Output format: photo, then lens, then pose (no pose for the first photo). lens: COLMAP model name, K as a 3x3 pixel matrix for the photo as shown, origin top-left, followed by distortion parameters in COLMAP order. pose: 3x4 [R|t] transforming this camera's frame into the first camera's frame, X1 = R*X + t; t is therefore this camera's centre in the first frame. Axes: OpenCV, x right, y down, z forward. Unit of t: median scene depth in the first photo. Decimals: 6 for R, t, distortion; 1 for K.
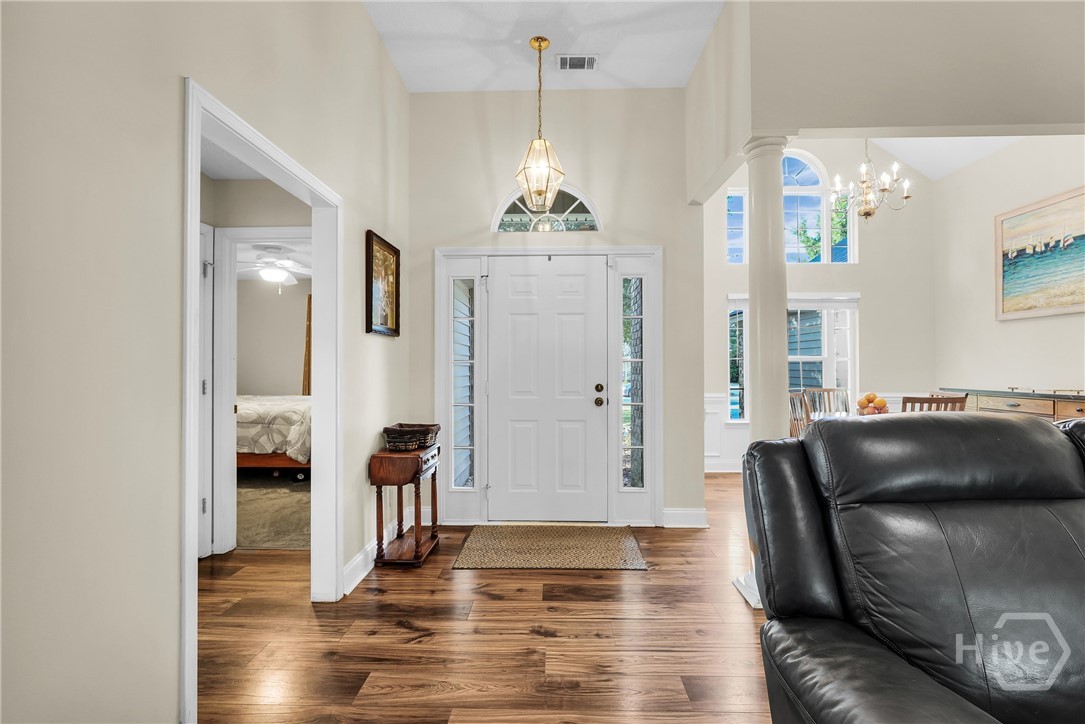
lens RADIAL K [[478.8, 0, 537.4], [0, 478.8, 360.7], [0, 0, 1]] dist [-0.016071, 0.000060]
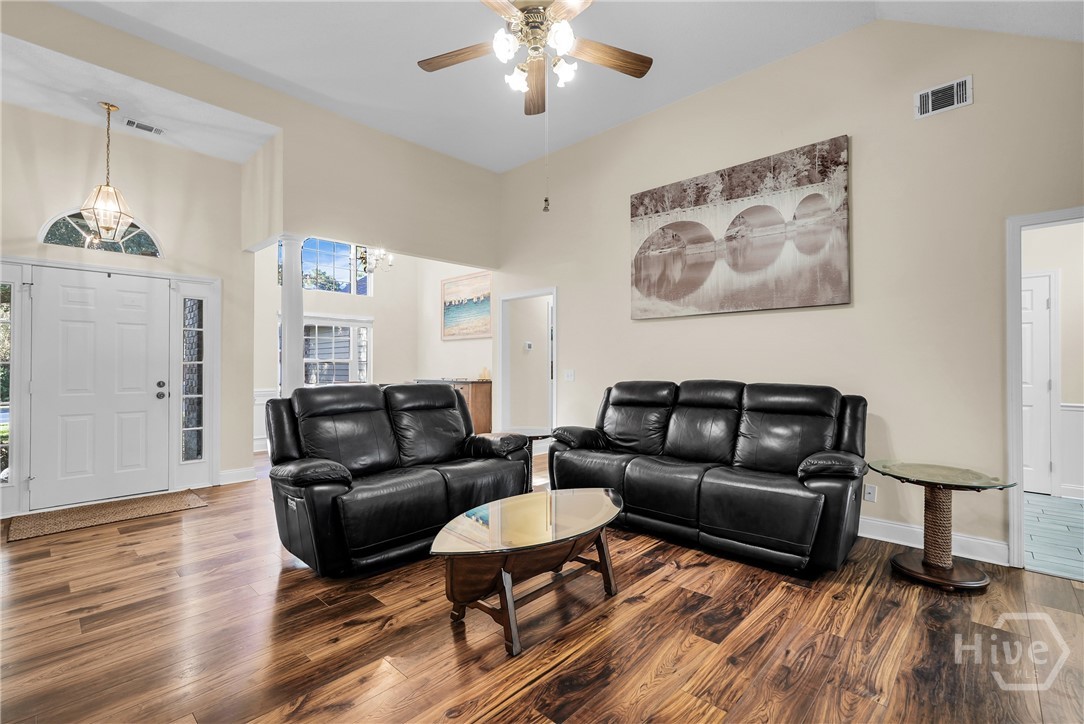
lens RADIAL K [[484.7, 0, 544.8], [0, 484.7, 359.5], [0, 0, 1]] dist [-0.015799, 0.011839]
pose [[0.655016, 0.007955, 0.755573, -0.169394], [-0.006327, 0.999967, -0.005044, -0.007877], [-0.755588, -0.001477, 0.655045, -0.594214]]
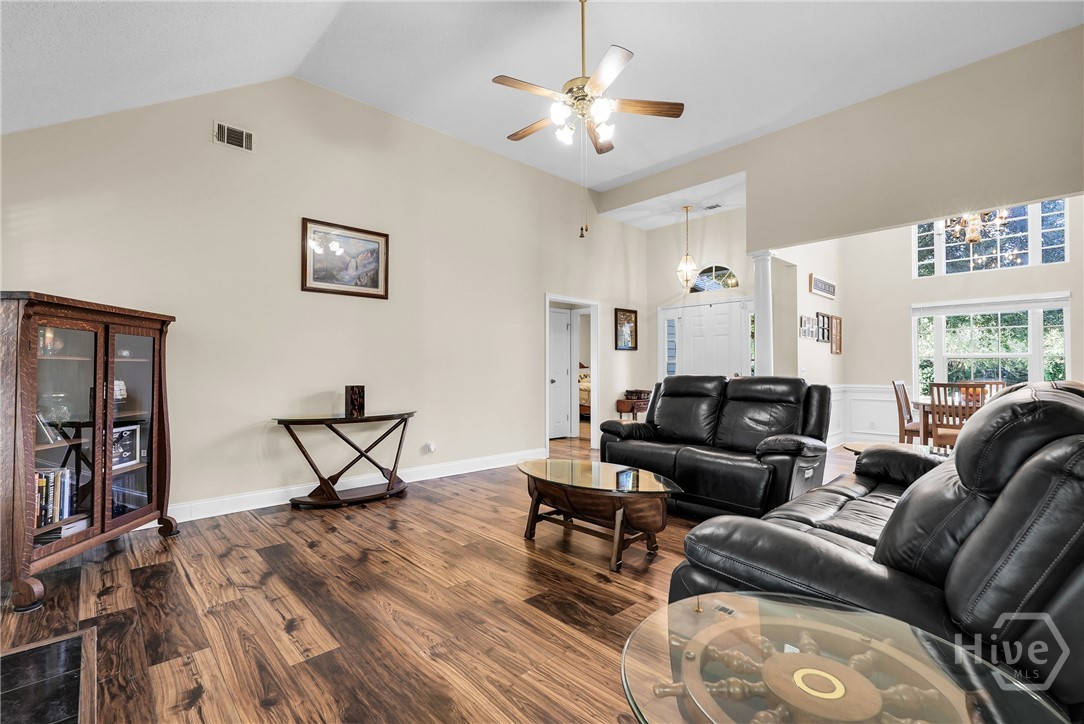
lens RADIAL K [[484.7, 0, 544.8], [0, 484.7, 359.5], [0, 0, 1]] dist [-0.015799, 0.011839]
pose [[0.710943, -0.012652, -0.703136, 0.904505], [0.007632, 0.999918, -0.010275, 0.011407], [0.703208, 0.001939, 0.710982, -0.819833]]
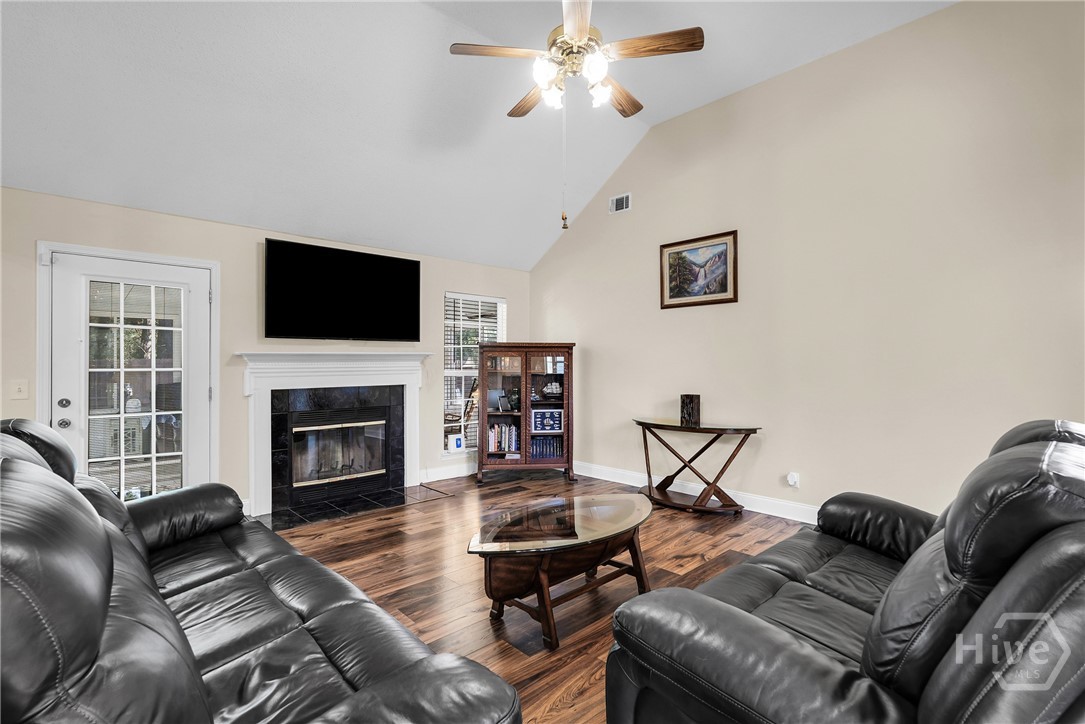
lens RADIAL K [[502.7, 0, 539.0], [0, 502.7, 359.9], [0, 0, 1]] dist [-0.001766, -0.000032]
pose [[-0.705645, -0.005981, -0.708541, 0.897862], [0.009910, 0.999783, -0.018309, -0.008578], [0.708497, -0.019941, -0.705432, 0.341365]]
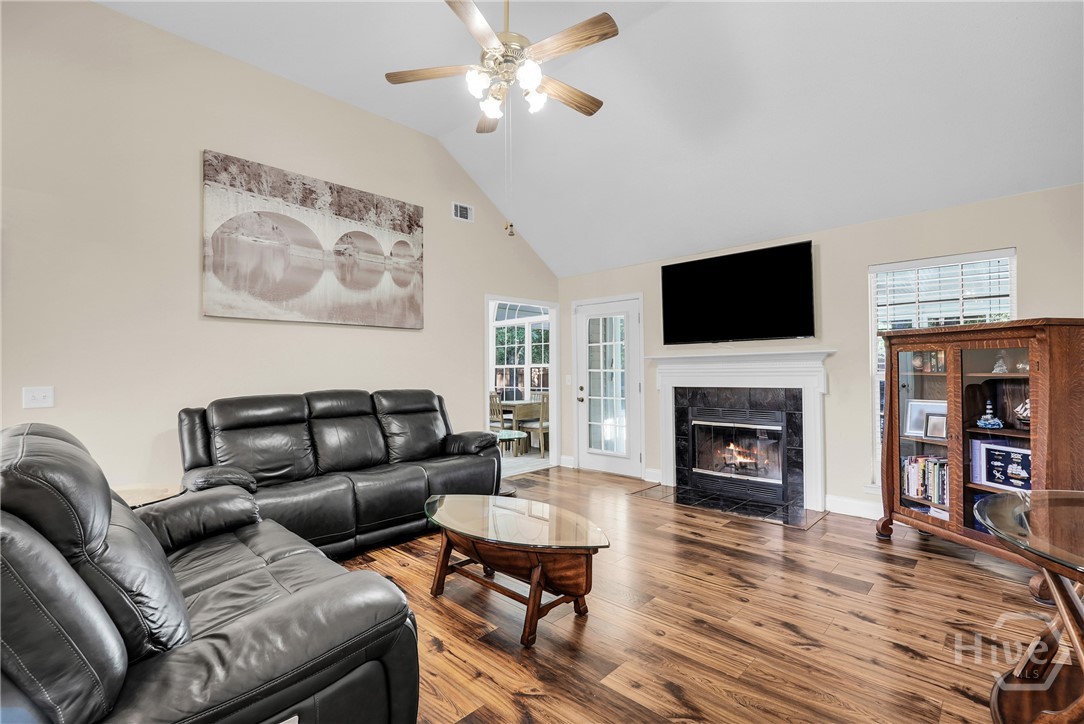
lens RADIAL K [[484.7, 0, 544.8], [0, 484.7, 359.5], [0, 0, 1]] dist [-0.015799, 0.011839]
pose [[-0.745041, 0.020295, 0.666710, -0.185477], [0.001926, 0.999598, -0.028277, -0.006256], [-0.667016, -0.019783, -0.744781, 0.359590]]
